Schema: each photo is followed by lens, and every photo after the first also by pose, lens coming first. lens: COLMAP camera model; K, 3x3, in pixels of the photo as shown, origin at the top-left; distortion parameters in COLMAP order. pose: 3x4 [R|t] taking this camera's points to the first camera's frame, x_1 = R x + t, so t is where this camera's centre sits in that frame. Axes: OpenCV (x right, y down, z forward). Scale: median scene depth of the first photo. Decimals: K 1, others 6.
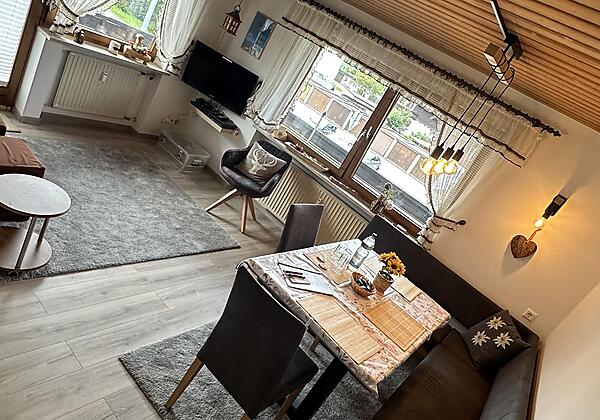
lens RADIAL K [[419.7, 0, 300.0], [0, 419.7, 210.0], [0, 0, 1]] dist [-0.001672, 0.002624]
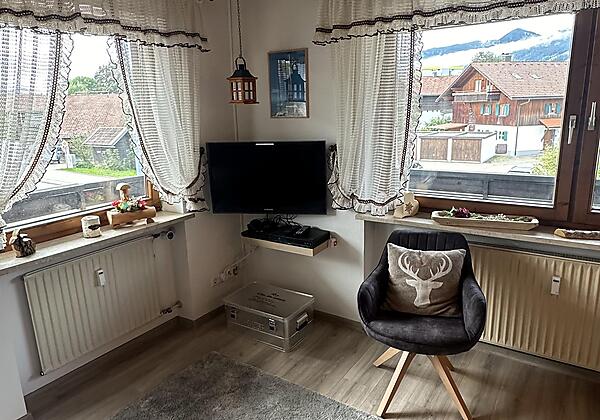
lens RADIAL K [[419.7, 0, 300.0], [0, 419.7, 210.0], [0, 0, 1]] dist [-0.001672, 0.002624]
pose [[0.860420, -0.504426, -0.072324, -0.140111], [0.490652, 0.858393, -0.149739, -0.173121], [0.137614, 0.093353, 0.986077, 0.452135]]
